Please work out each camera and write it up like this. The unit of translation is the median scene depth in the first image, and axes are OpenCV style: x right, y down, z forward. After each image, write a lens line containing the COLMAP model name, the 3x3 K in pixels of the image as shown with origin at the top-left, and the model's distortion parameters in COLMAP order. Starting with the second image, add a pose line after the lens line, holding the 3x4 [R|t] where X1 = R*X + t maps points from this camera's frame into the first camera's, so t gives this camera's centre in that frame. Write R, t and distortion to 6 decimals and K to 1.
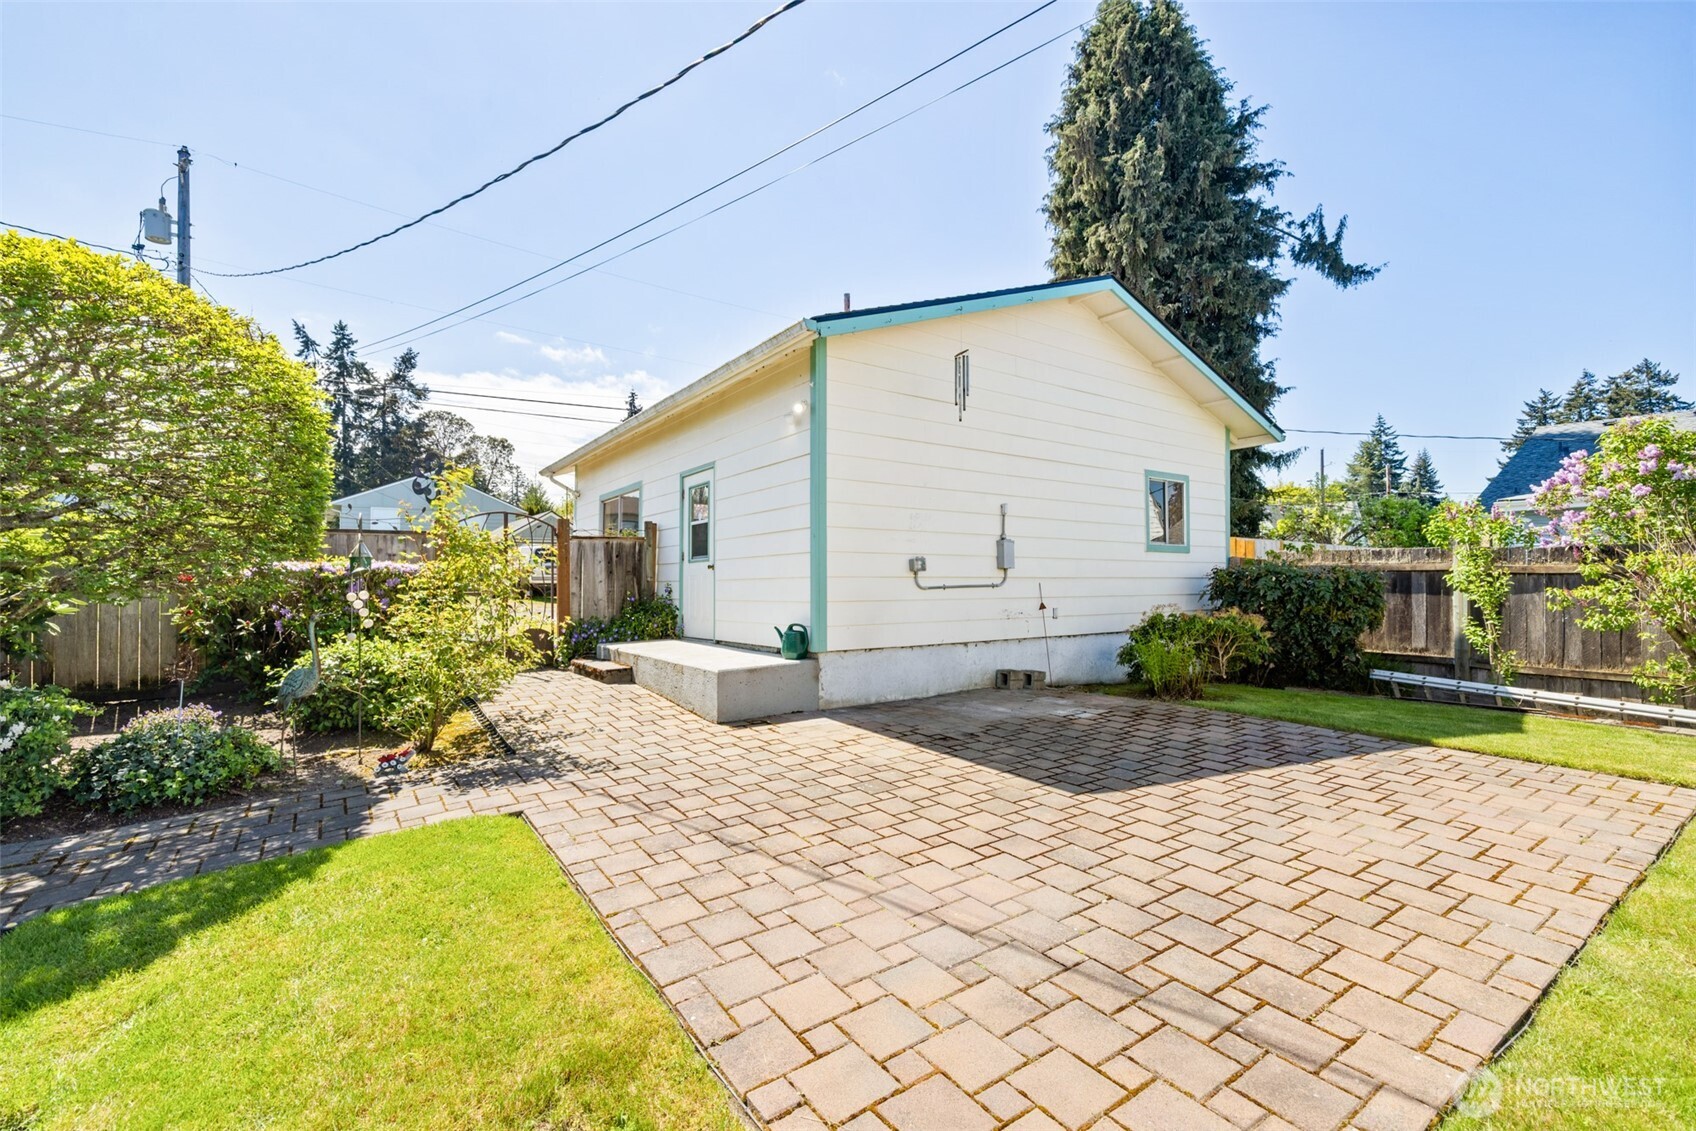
lens RADIAL K [[727.5, 0, 813.8], [0, 727.5, 608.9], [0, 0, 1]] dist [-0.001327, -0.000168]
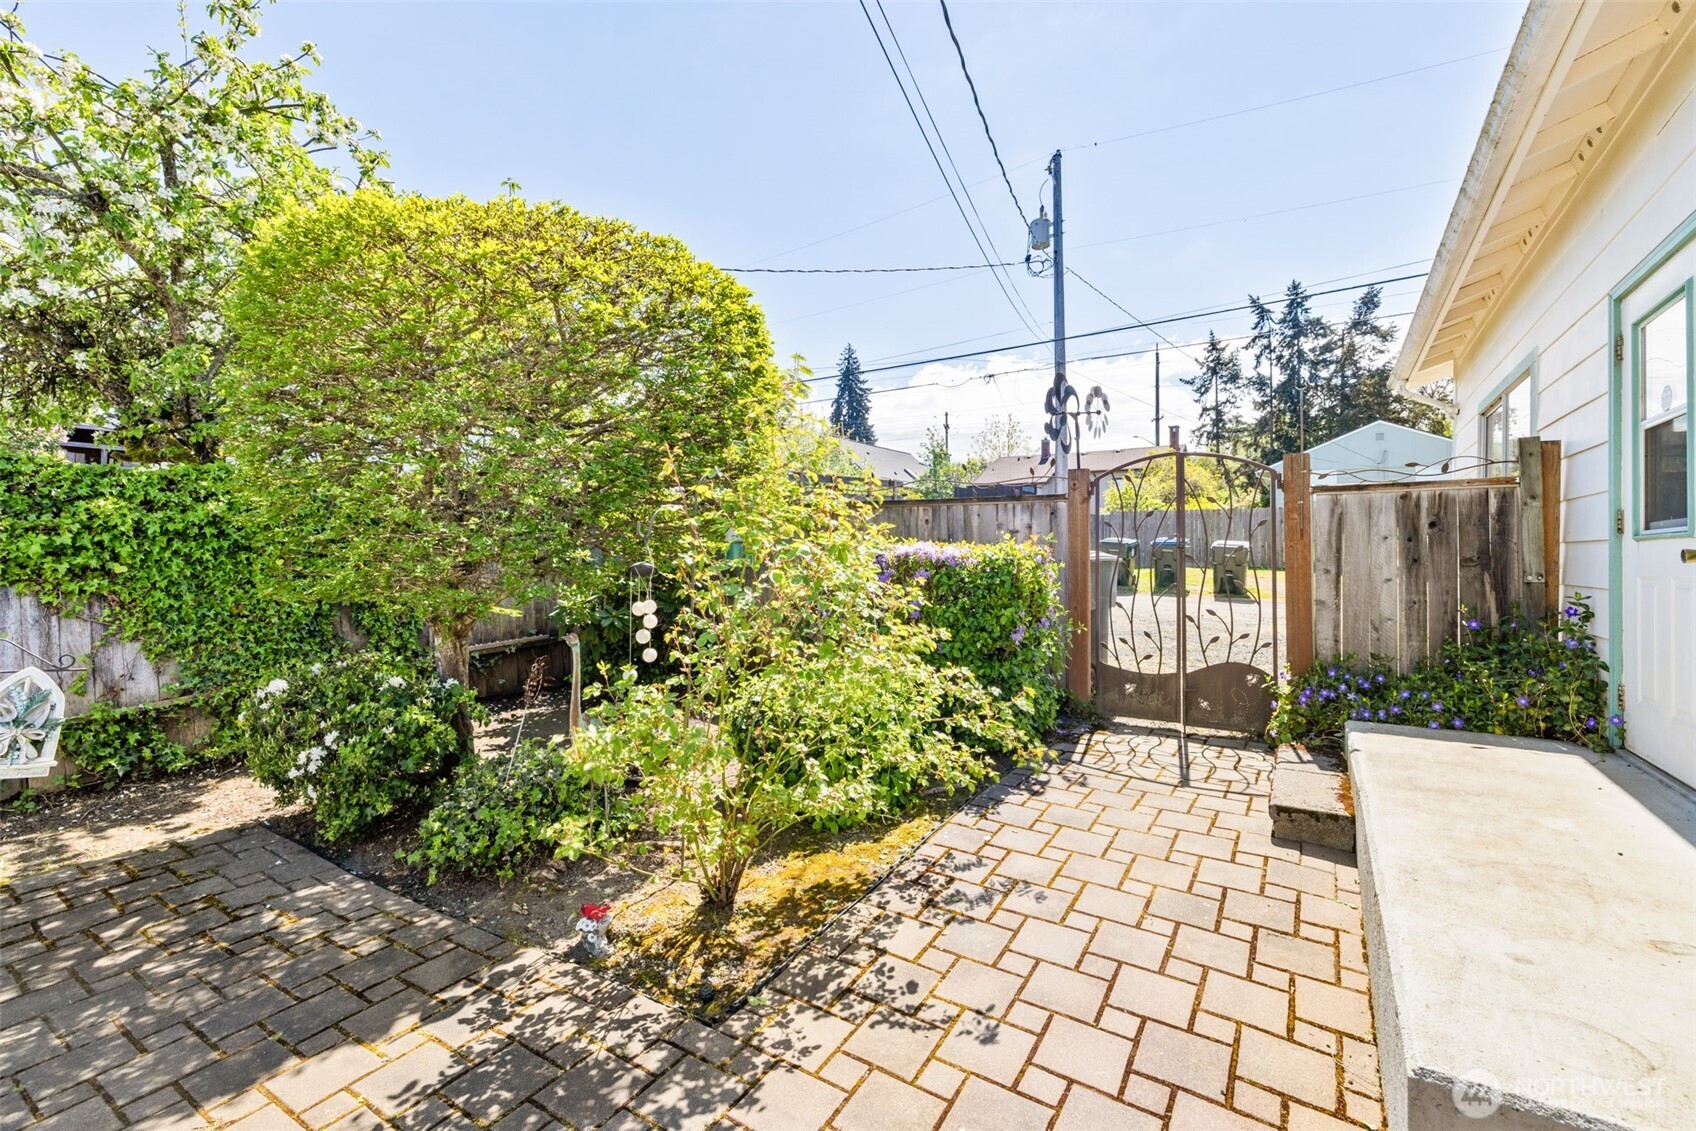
lens RADIAL K [[732.4, 0, 847.3], [0, 732.4, 540.4], [0, 0, 1]] dist [-0.000373, -0.000199]
pose [[0.395391, -0.003692, -0.918506, 0.000539], [-0.043160, 0.998813, -0.022594, -0.014217], [0.917498, 0.048577, 0.394762, 0.187130]]
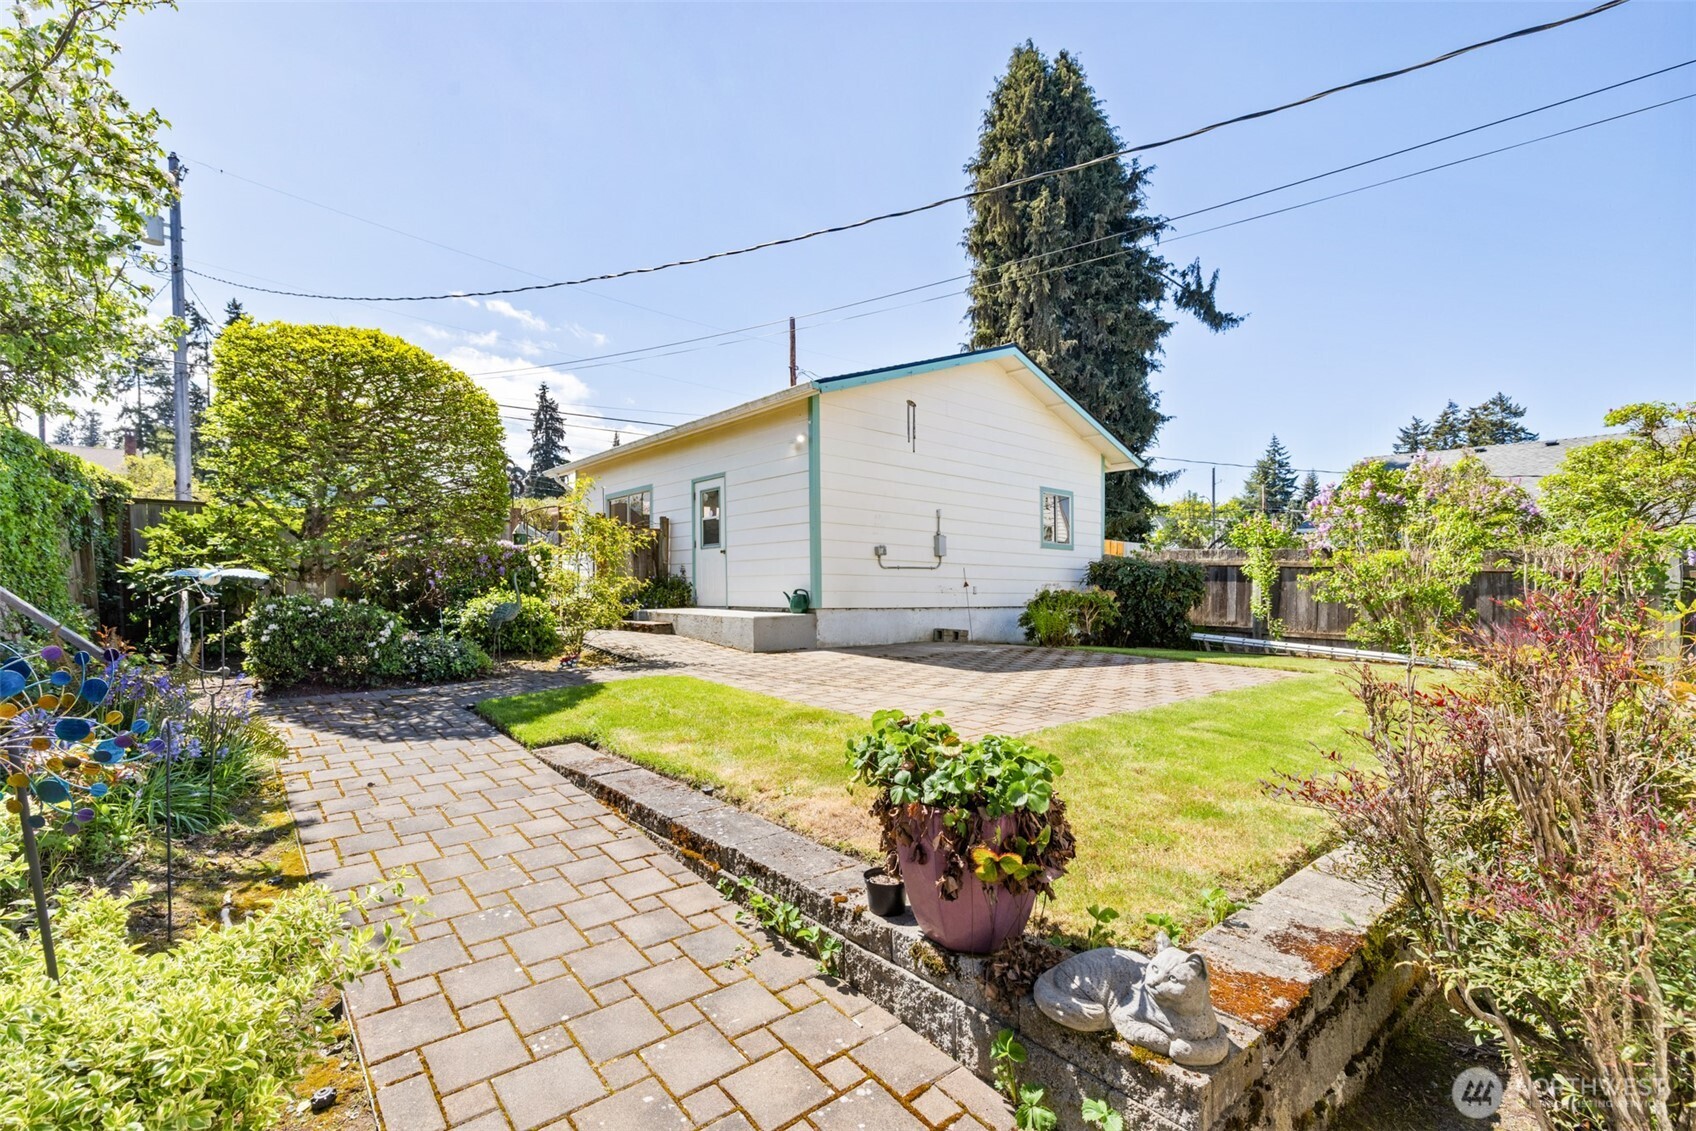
lens RADIAL K [[742.0, 0, 848.0], [0, 742.0, 565.5], [0, 0, 1]] dist [0.002605, 0.000165]
pose [[0.988834, 0.013179, 0.148438, -0.035338], [-0.003277, 0.997764, -0.066755, 0.017120], [-0.148986, 0.065523, 0.986666, -0.108483]]
